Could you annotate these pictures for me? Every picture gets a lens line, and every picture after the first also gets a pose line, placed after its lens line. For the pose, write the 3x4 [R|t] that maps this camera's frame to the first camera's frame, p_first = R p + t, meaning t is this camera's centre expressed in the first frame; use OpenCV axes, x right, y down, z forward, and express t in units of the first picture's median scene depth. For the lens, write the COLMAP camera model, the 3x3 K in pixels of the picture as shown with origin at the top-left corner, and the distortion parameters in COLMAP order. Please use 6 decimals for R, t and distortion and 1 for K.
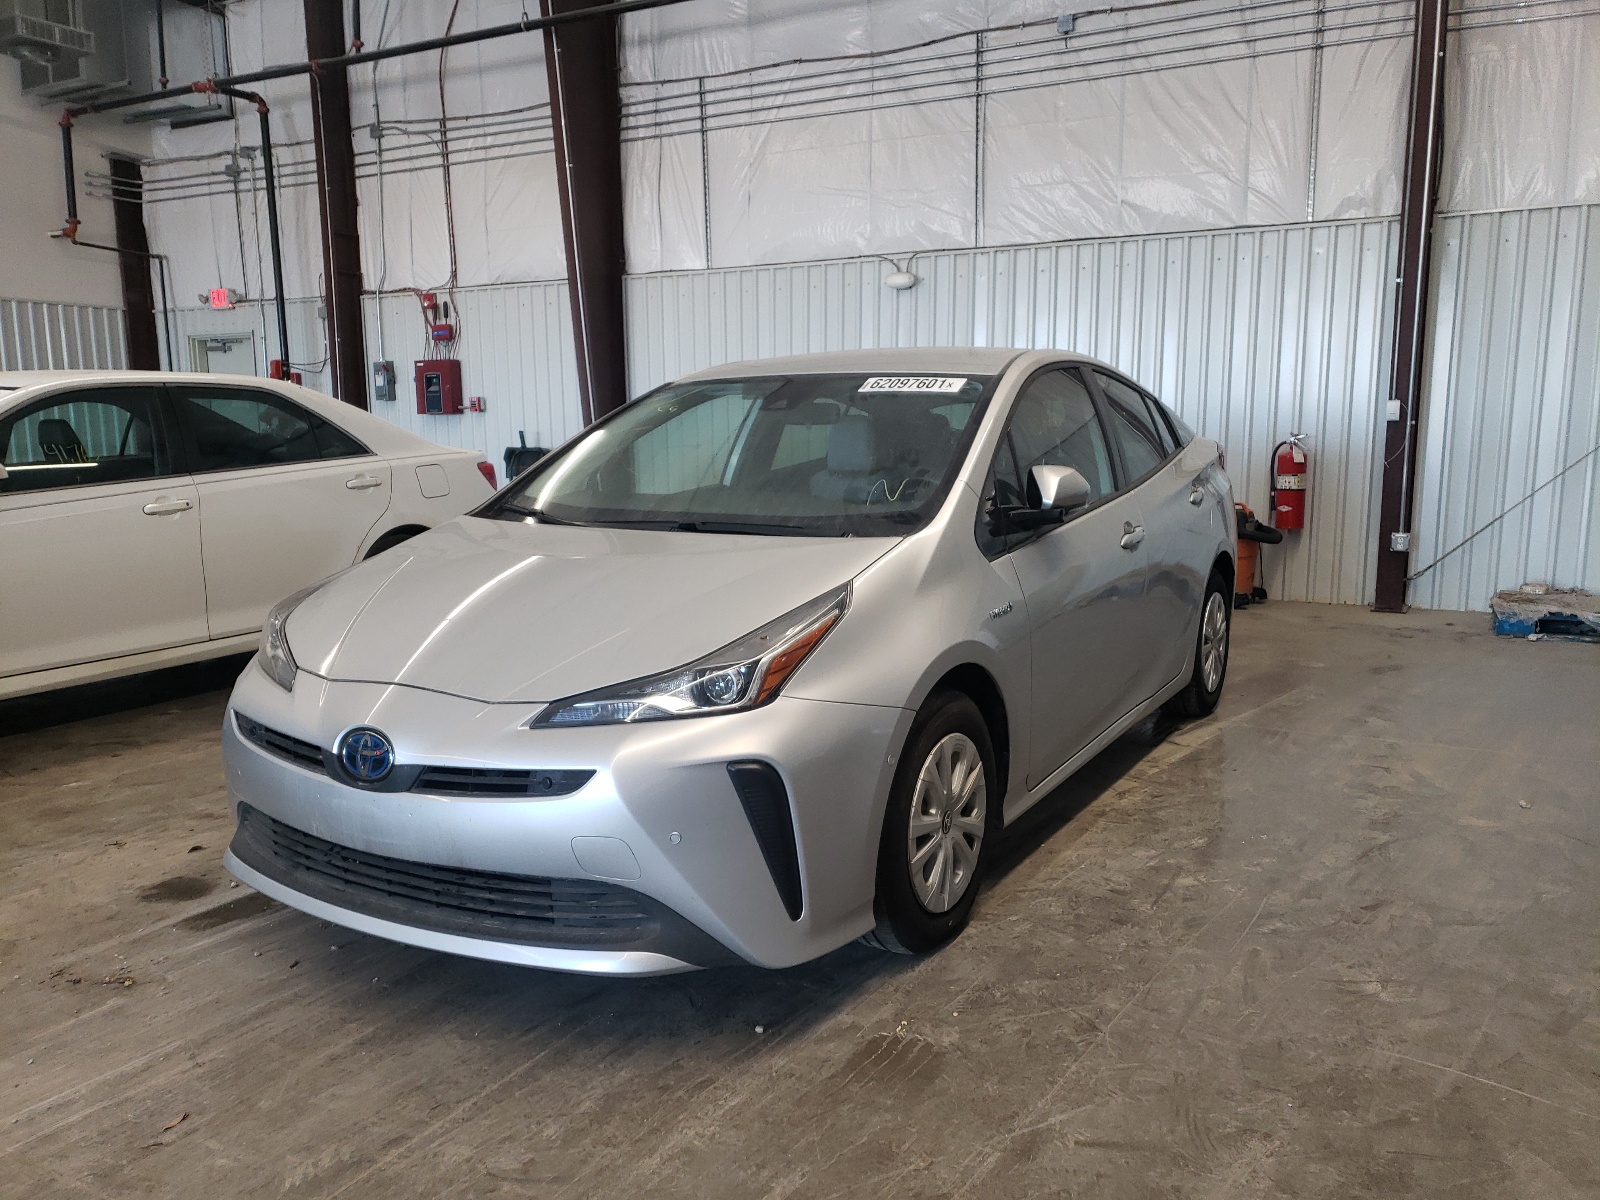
lens RADIAL K [[1261.5, 0, 797.8], [0, 1261.5, 608.9], [0, 0, 1]] dist [0.013518, 0.017378]
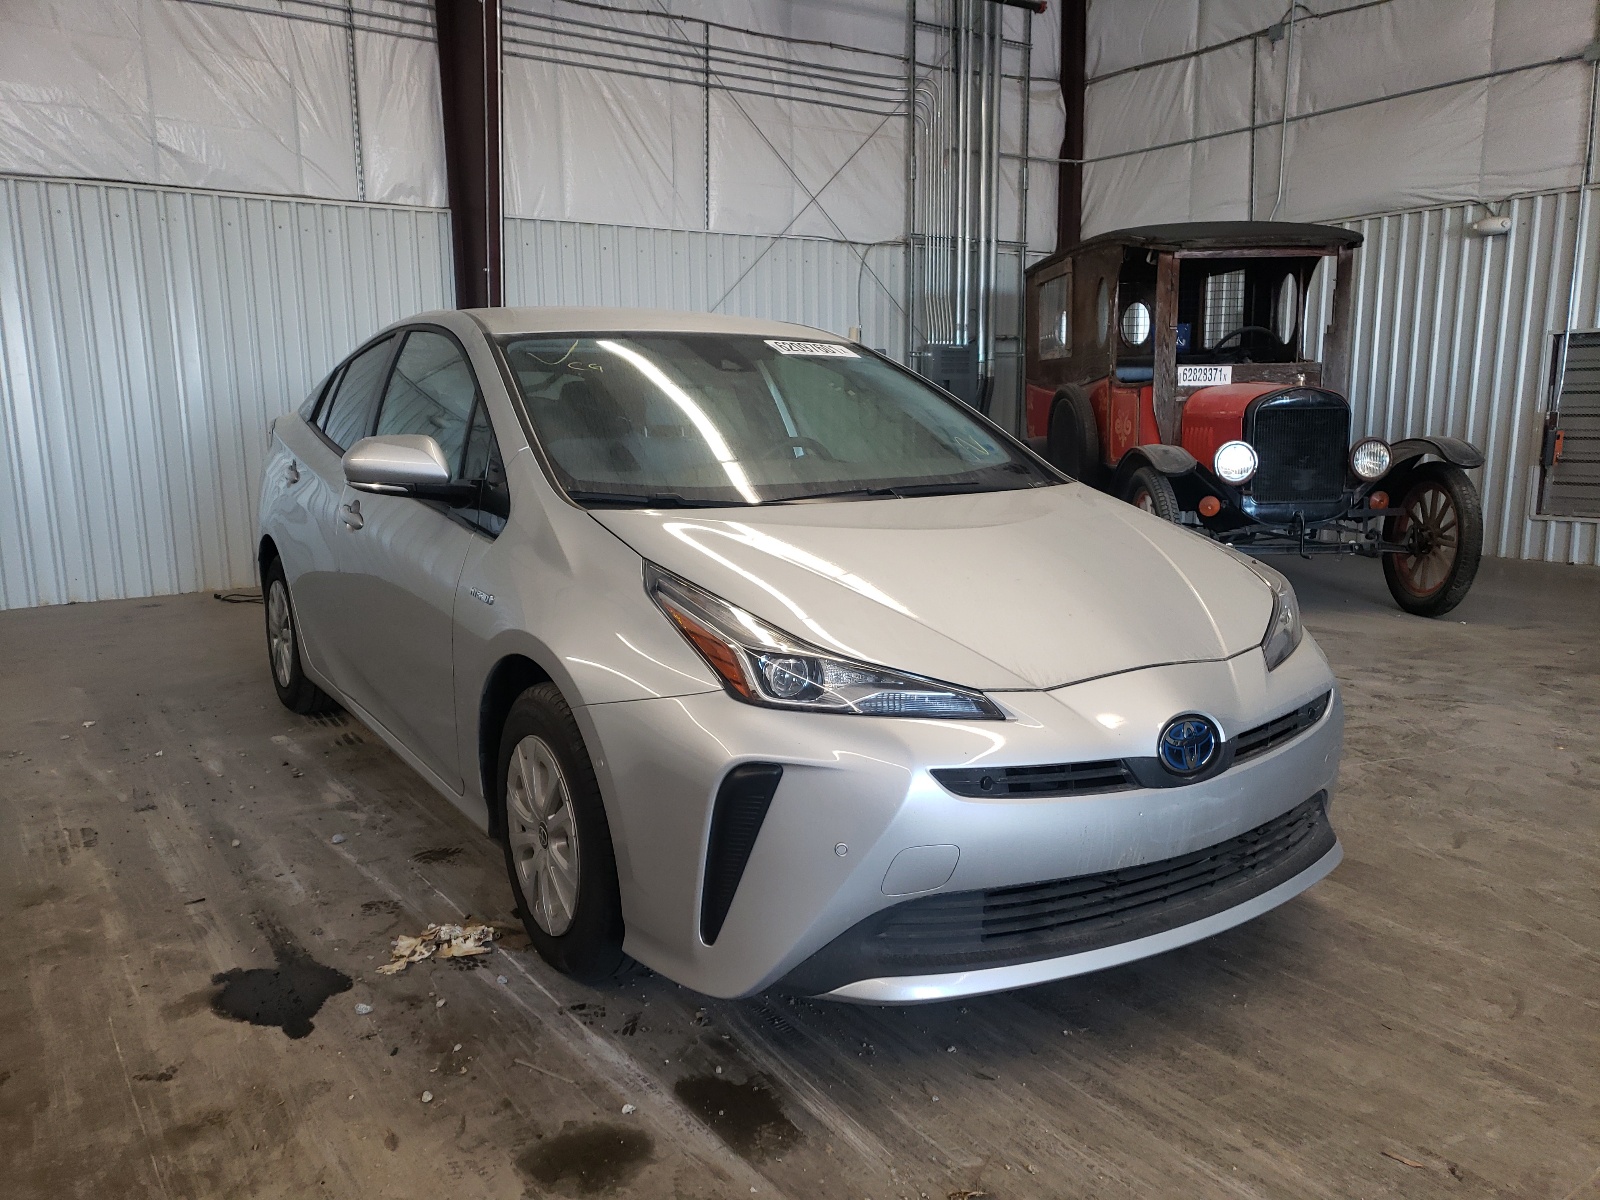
lens RADIAL K [[1261.5, 0, 796.1], [0, 1261.5, 602.5], [0, 0, 1]] dist [0.013518, 0.017378]
pose [[0.458148, -0.143084, 0.877284, -0.761791], [0.138967, 0.986353, 0.088300, -0.062351], [-0.877946, 0.081459, 0.471779, 0.500627]]
